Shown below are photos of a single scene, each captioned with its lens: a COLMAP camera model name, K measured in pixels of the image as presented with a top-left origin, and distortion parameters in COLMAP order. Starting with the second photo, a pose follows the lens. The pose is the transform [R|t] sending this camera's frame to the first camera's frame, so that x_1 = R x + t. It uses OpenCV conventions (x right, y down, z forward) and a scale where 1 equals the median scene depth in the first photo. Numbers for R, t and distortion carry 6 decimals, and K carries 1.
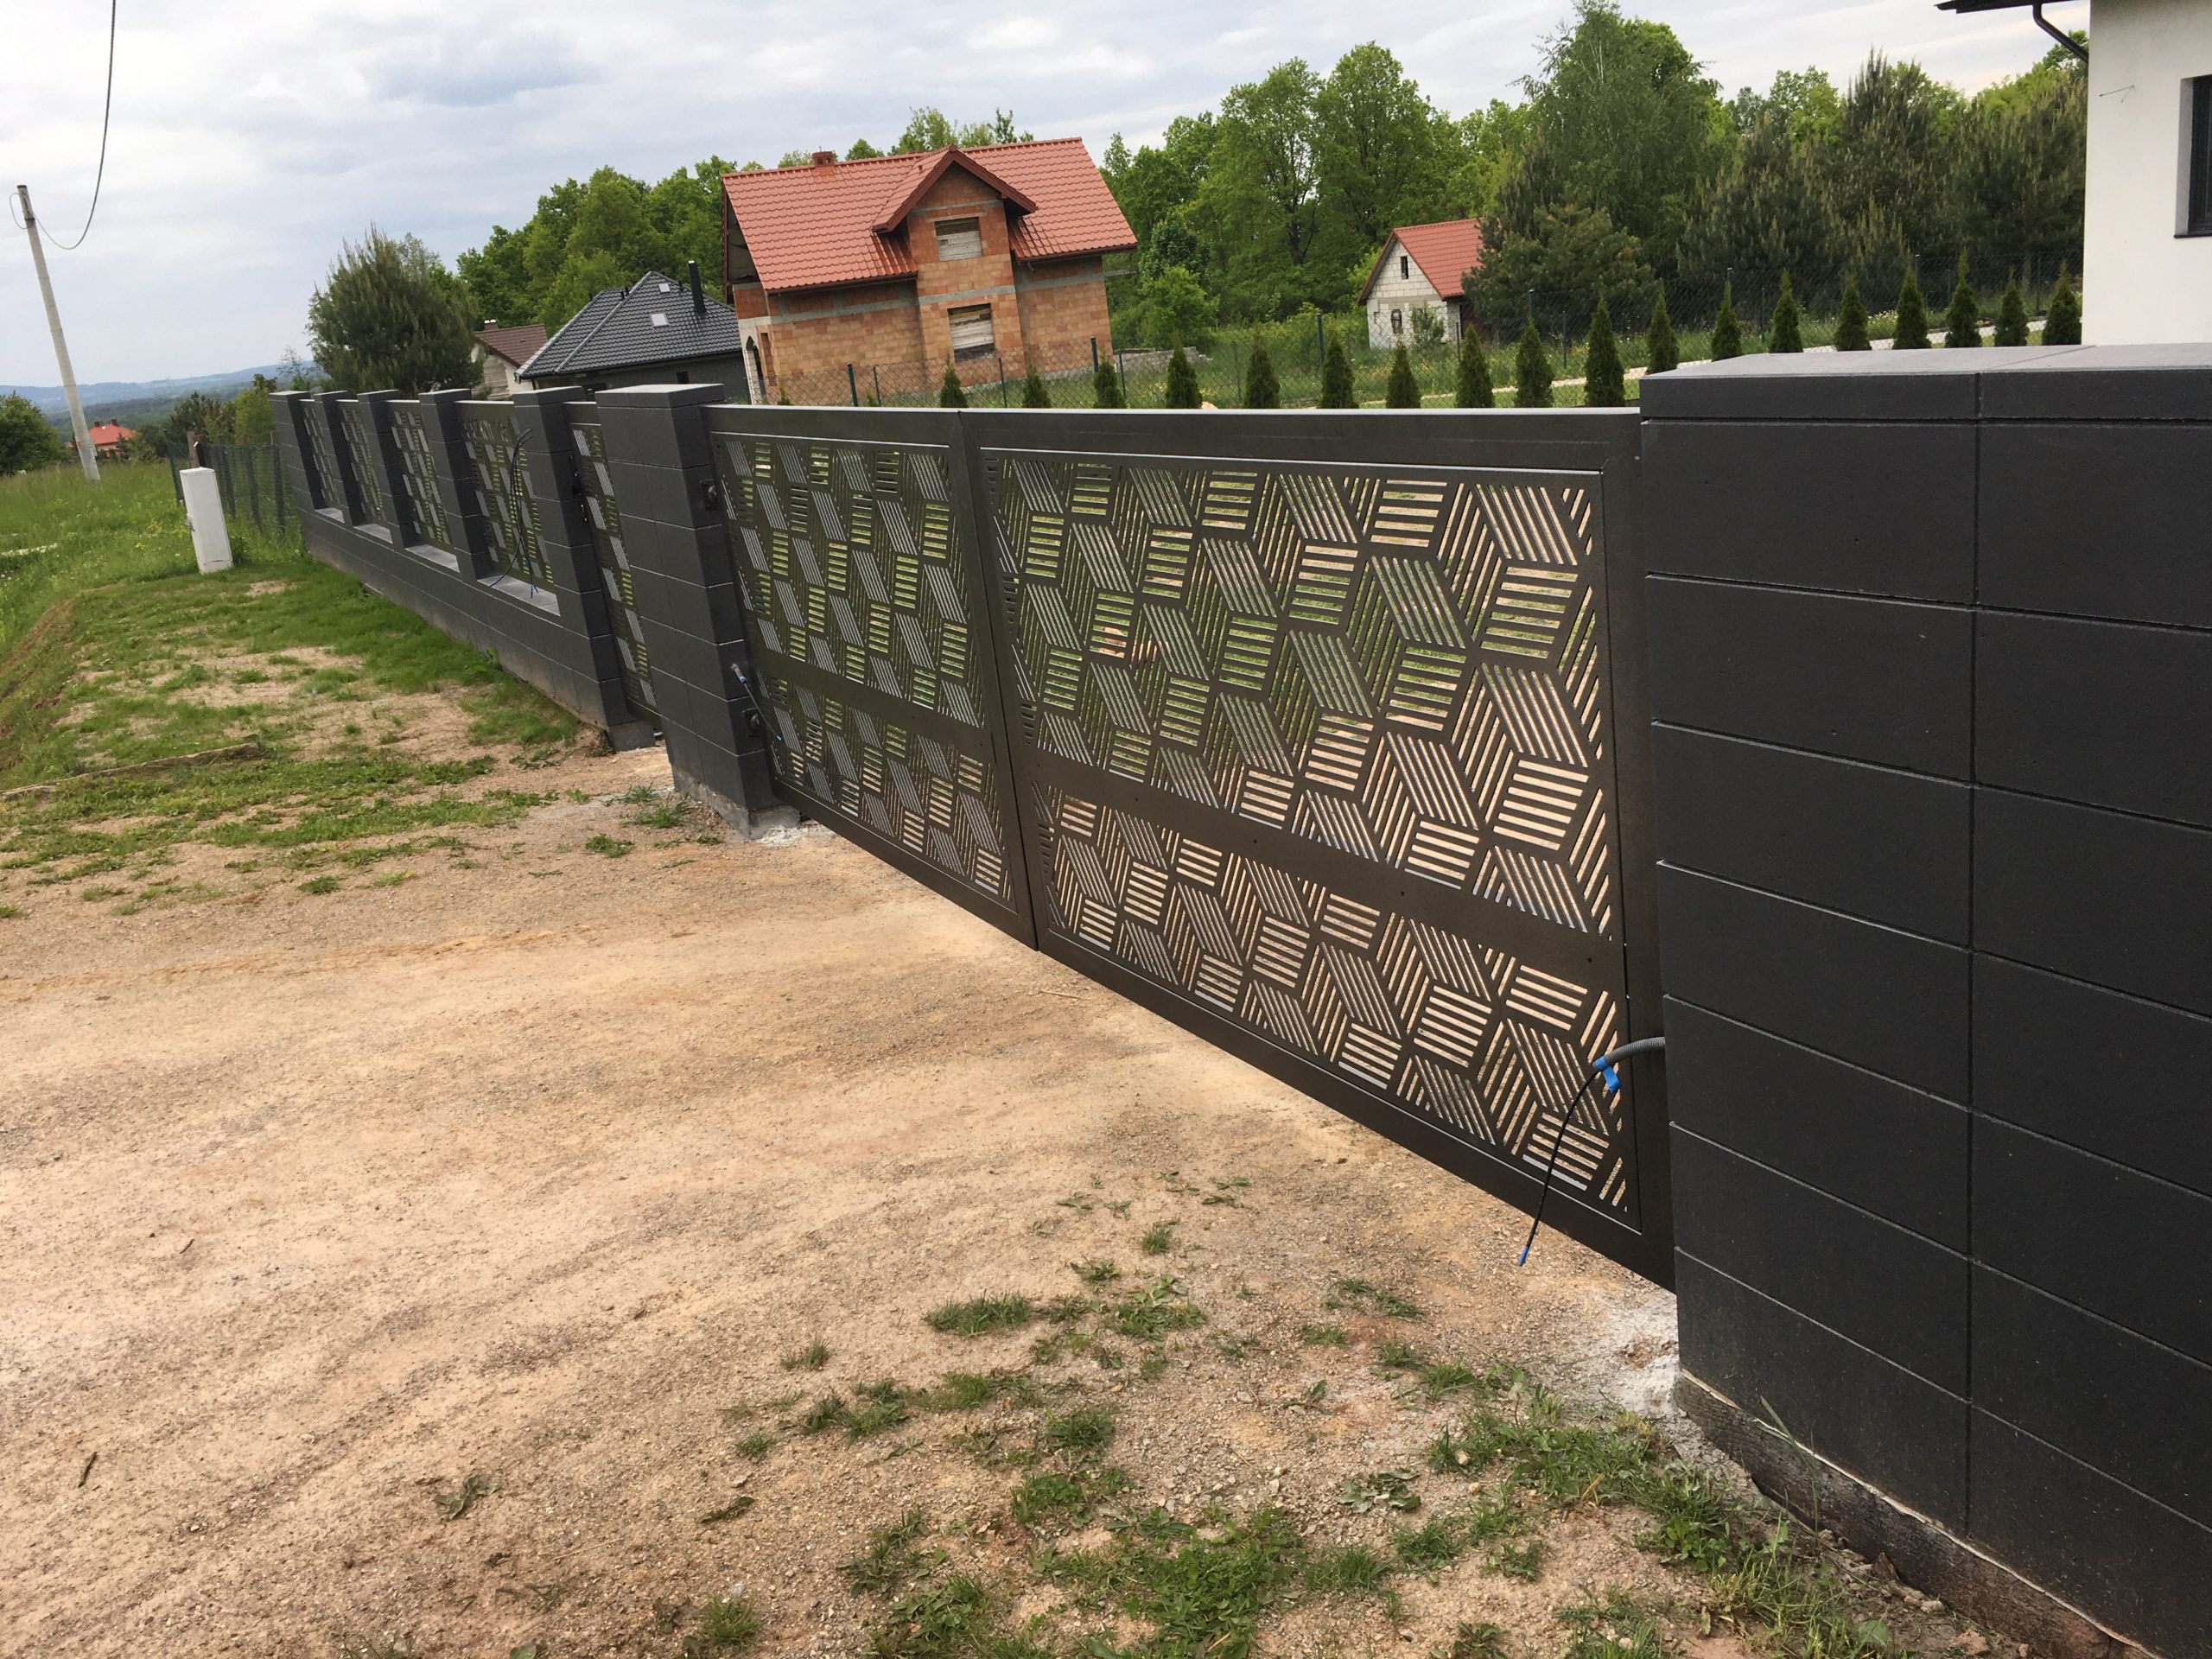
lens RADIAL K [[1872.5, 0, 1101.4], [0, 1872.5, 839.8], [0, 0, 1]] dist [0.079832, -0.100047]
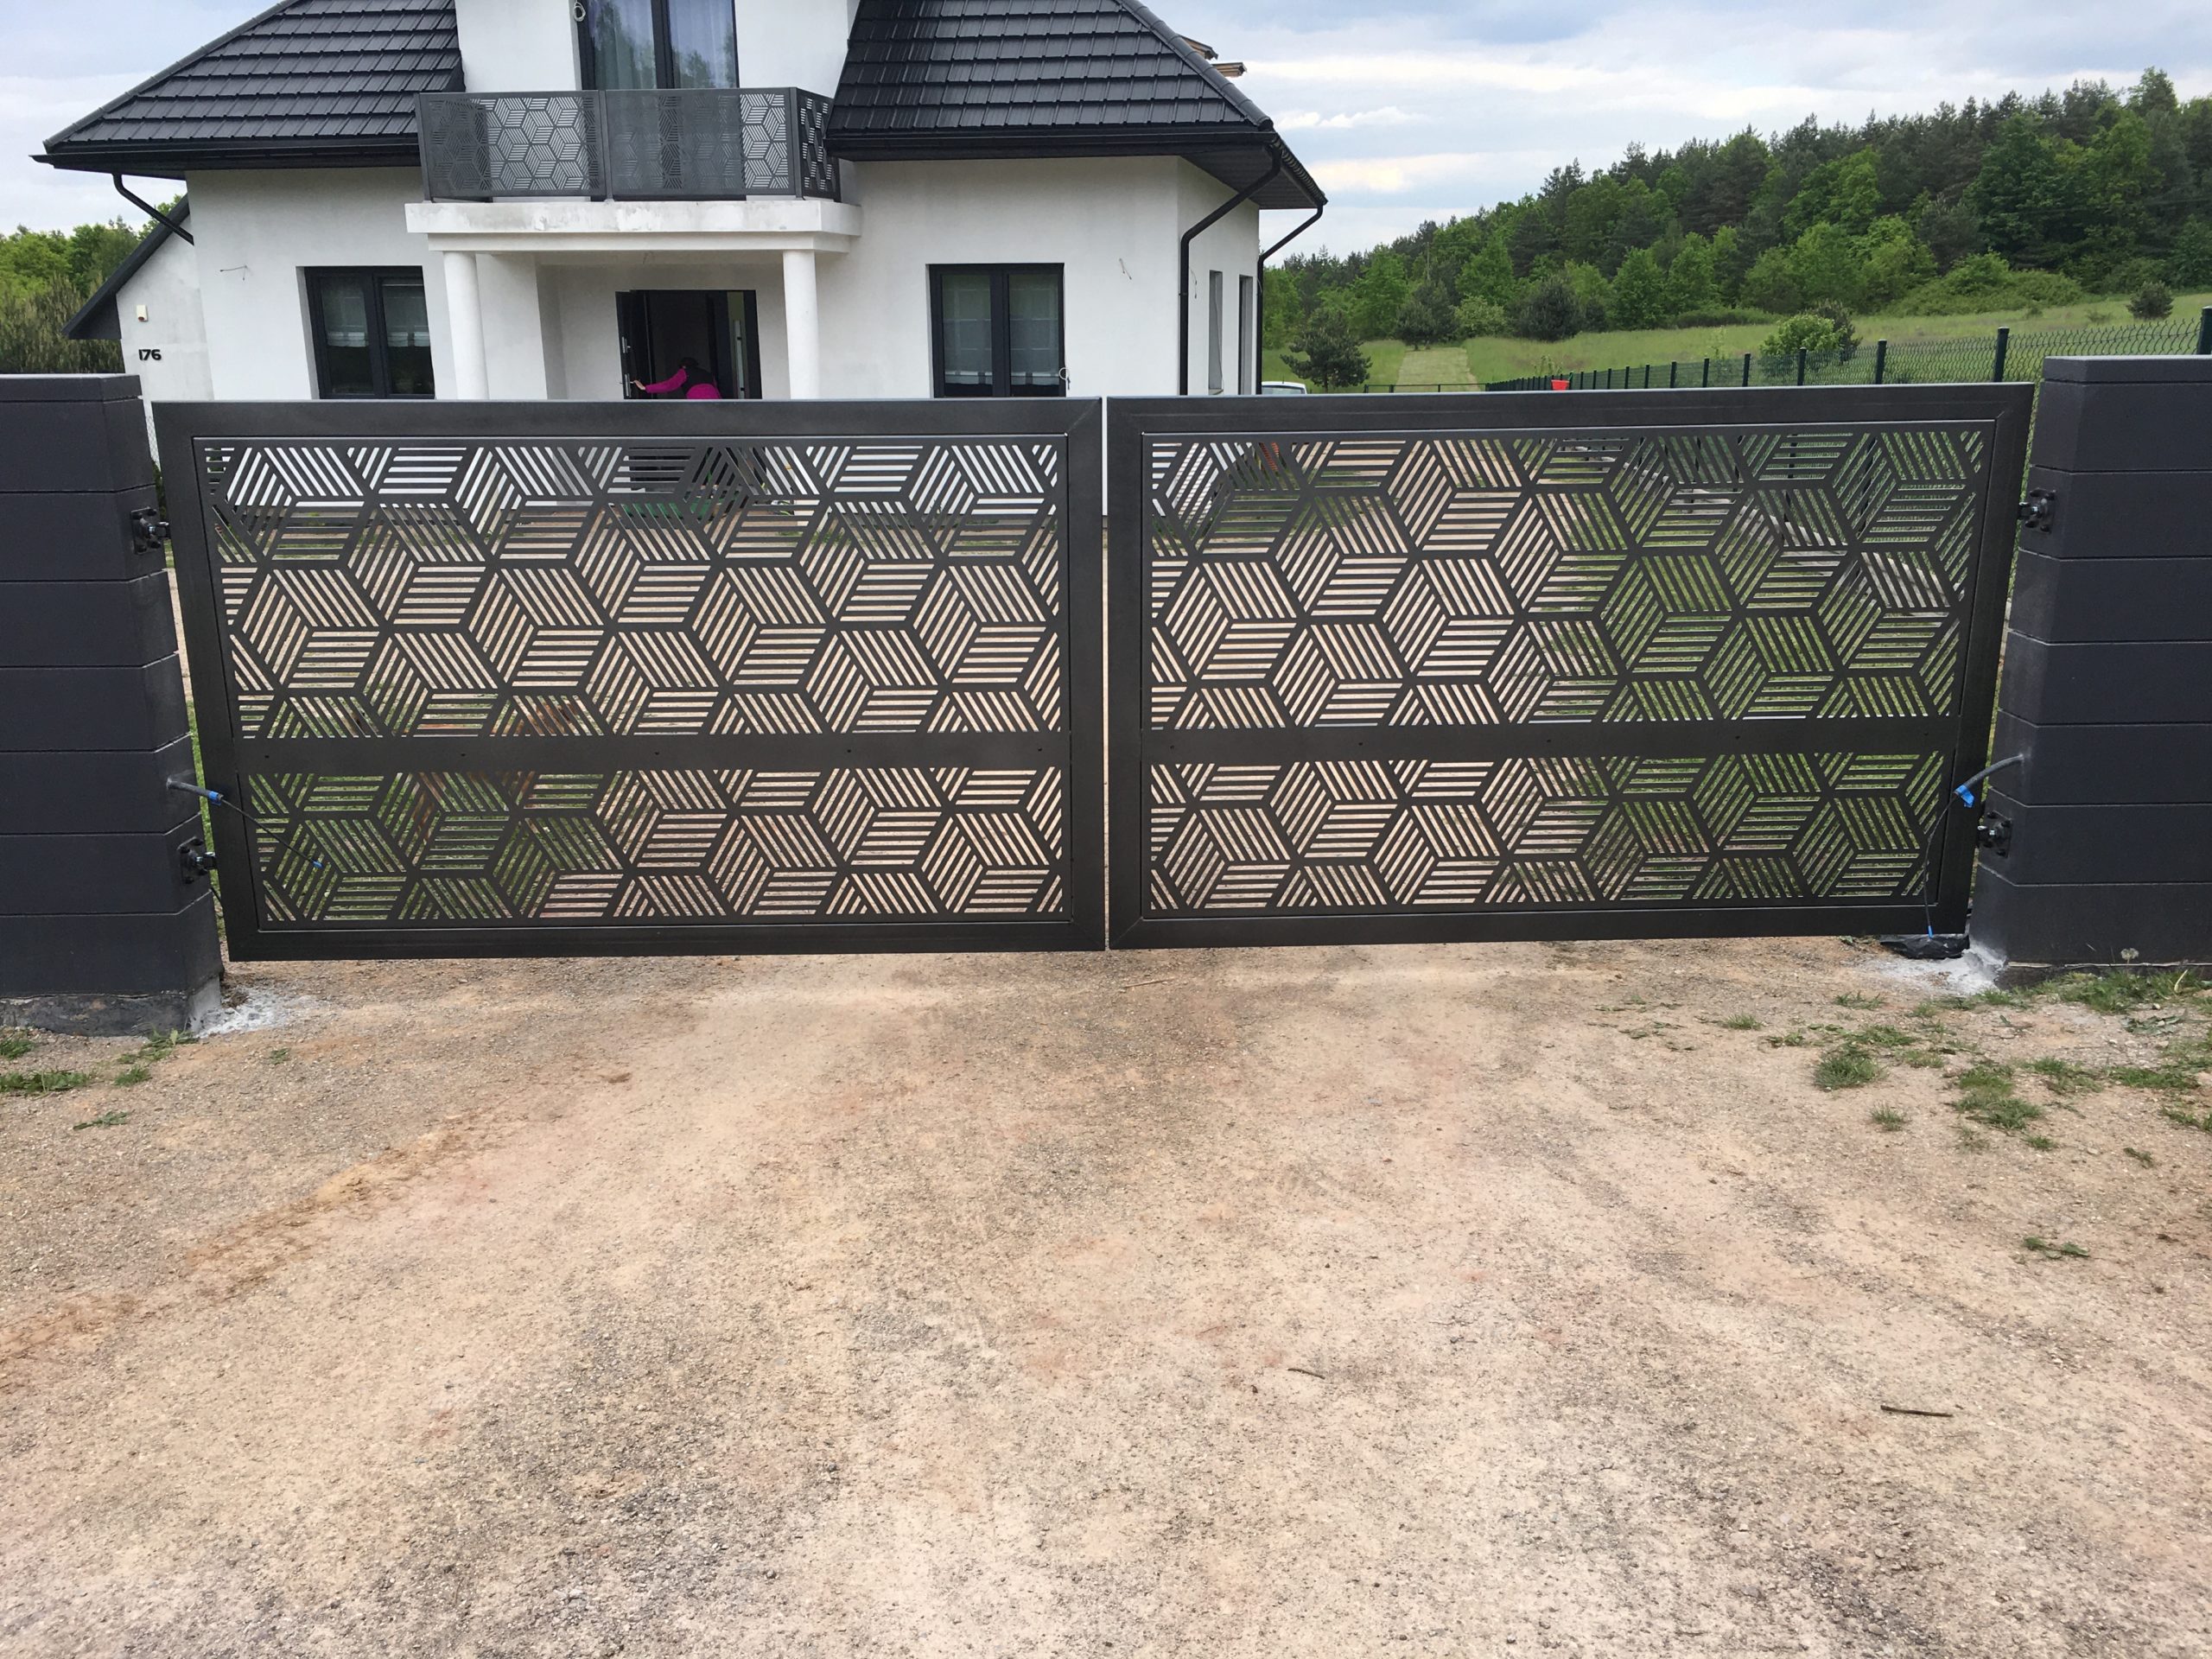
lens RADIAL K [[1872.5, 0, 1106.1], [0, 1872.5, 817.0], [0, 0, 1]] dist [0.079832, -0.100047]
pose [[0.450521, -0.115031, 0.885324, -0.838909], [0.212801, 0.976918, 0.018642, -0.025742], [-0.867033, 0.179999, 0.464601, 0.489394]]
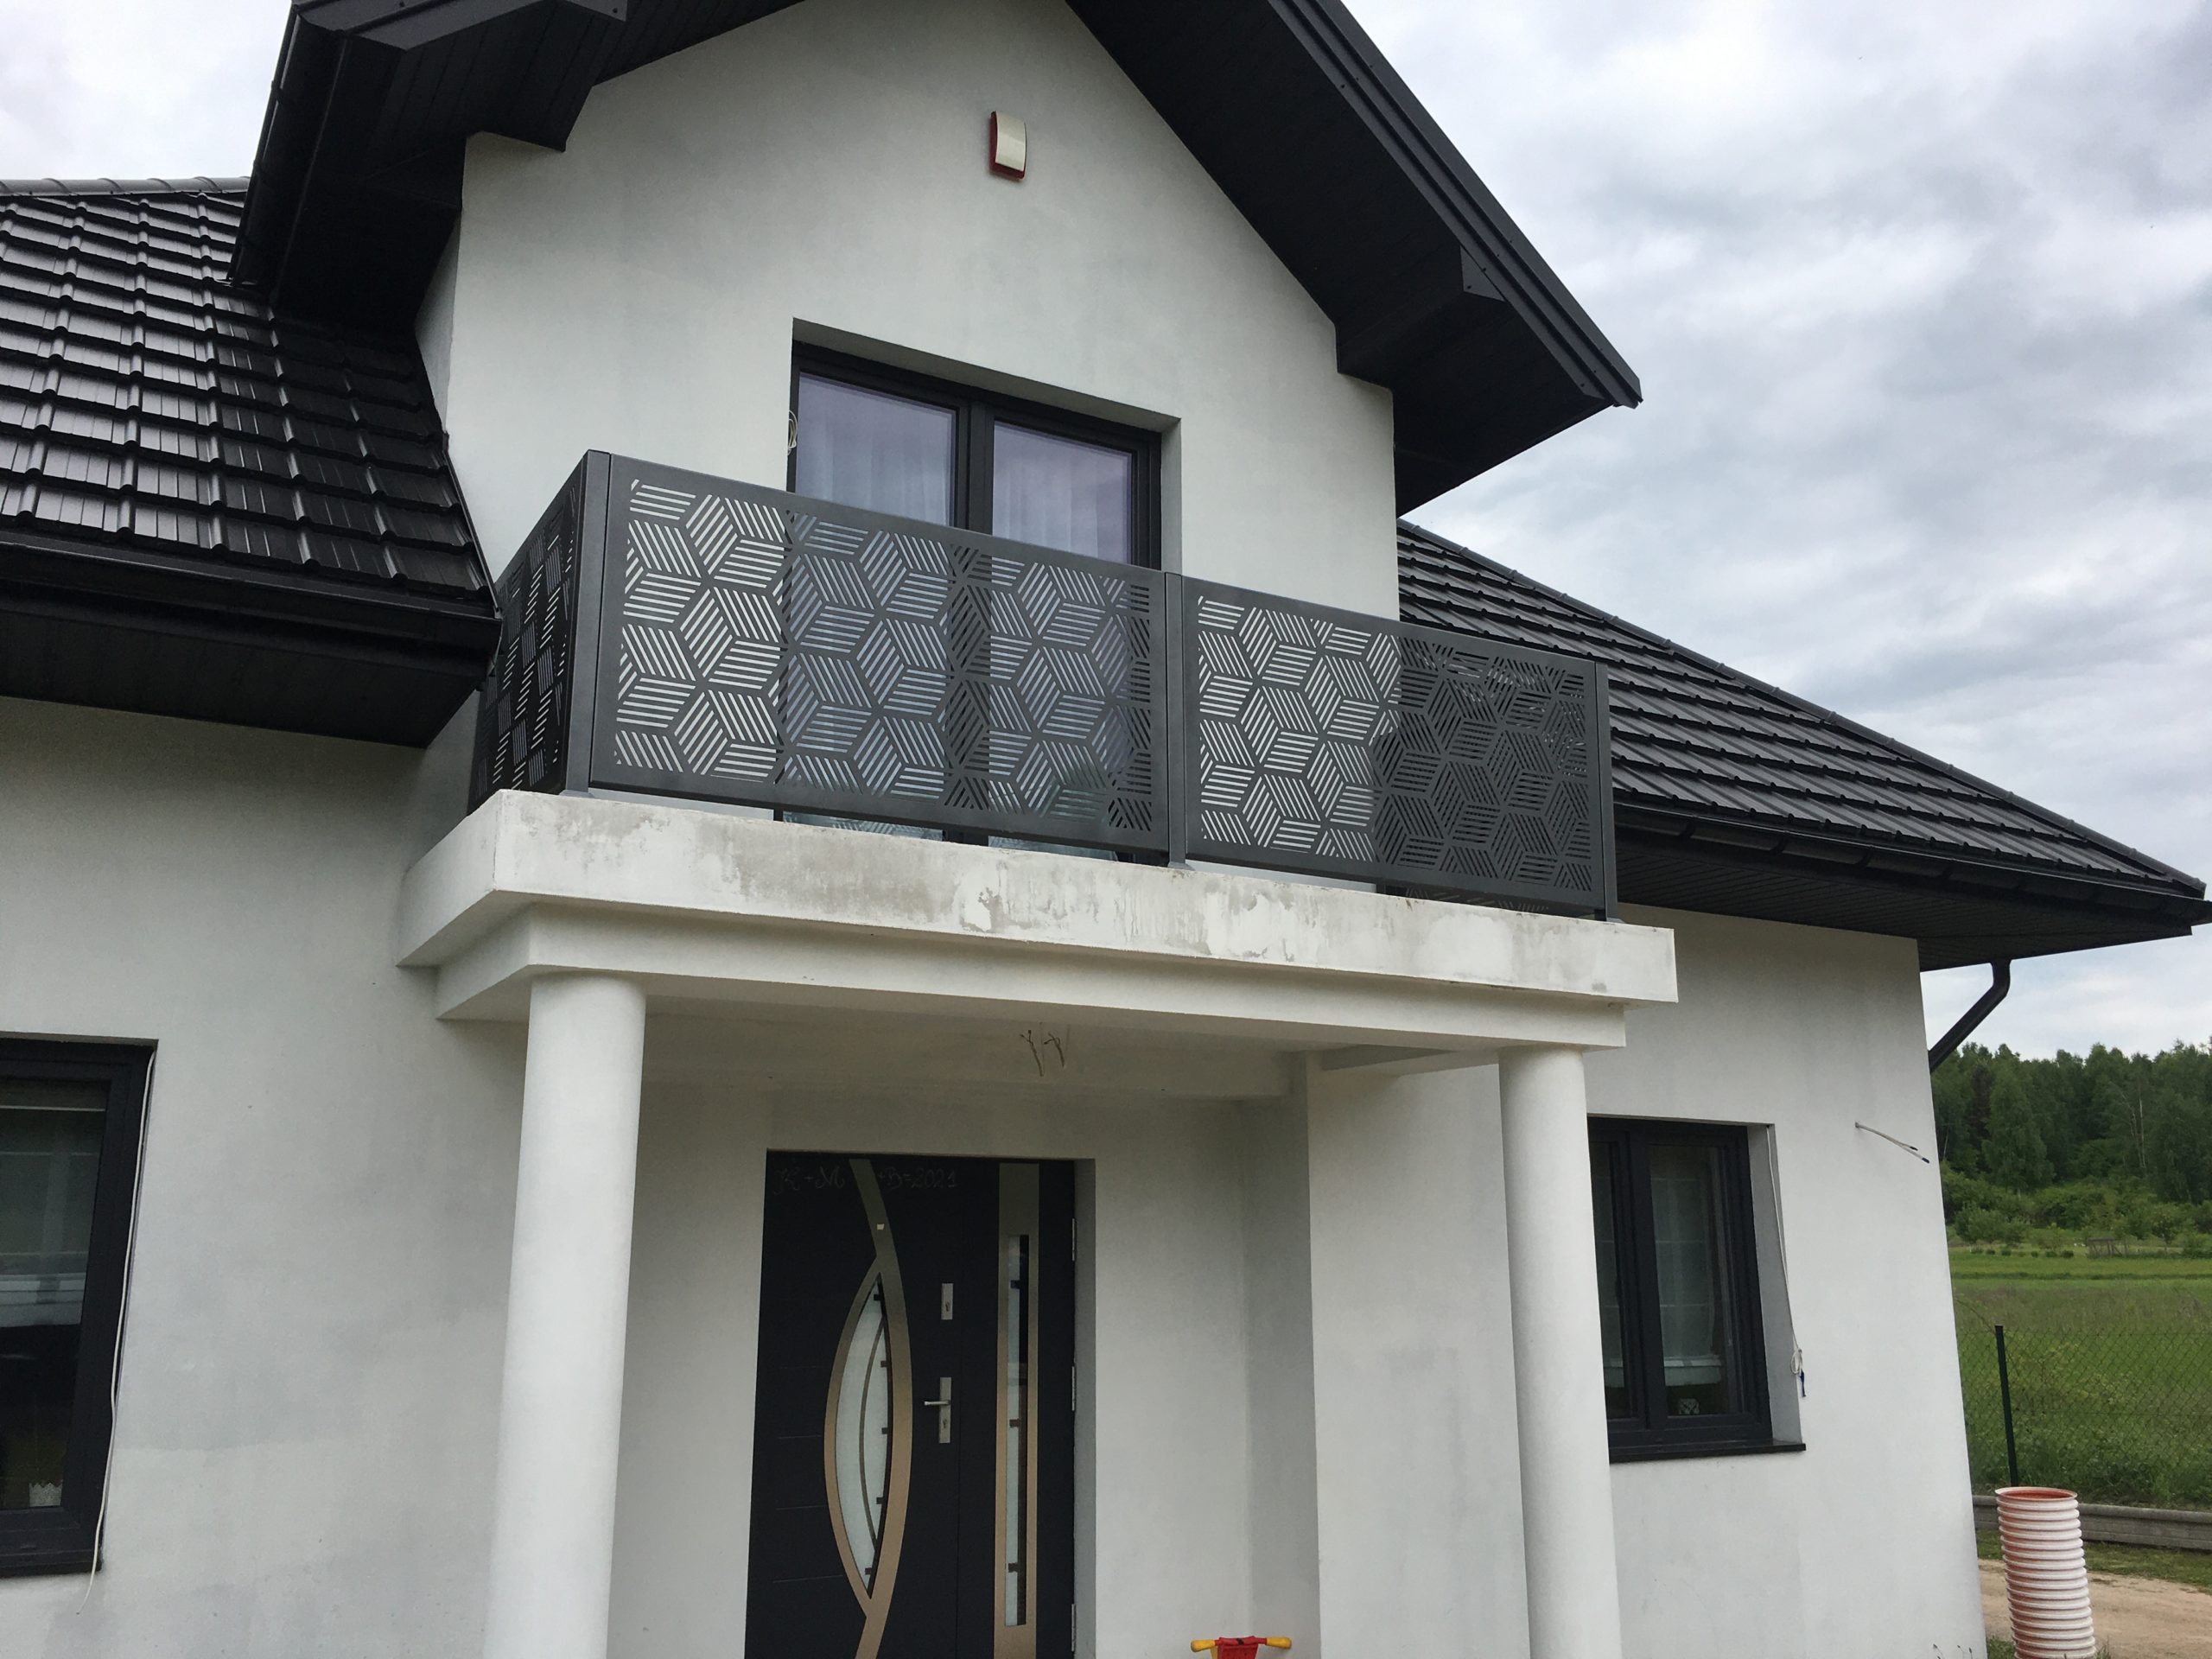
lens RADIAL K [[1872.5, 0, 1102.4], [0, 1872.5, 838.9], [0, 0, 1]] dist [0.079832, -0.100047]
pose [[-0.203770, 0.332995, 0.920648, 0.963548], [0.309980, 0.913942, -0.261960, -1.015758], [-0.928650, 0.232003, -0.289455, 3.108773]]
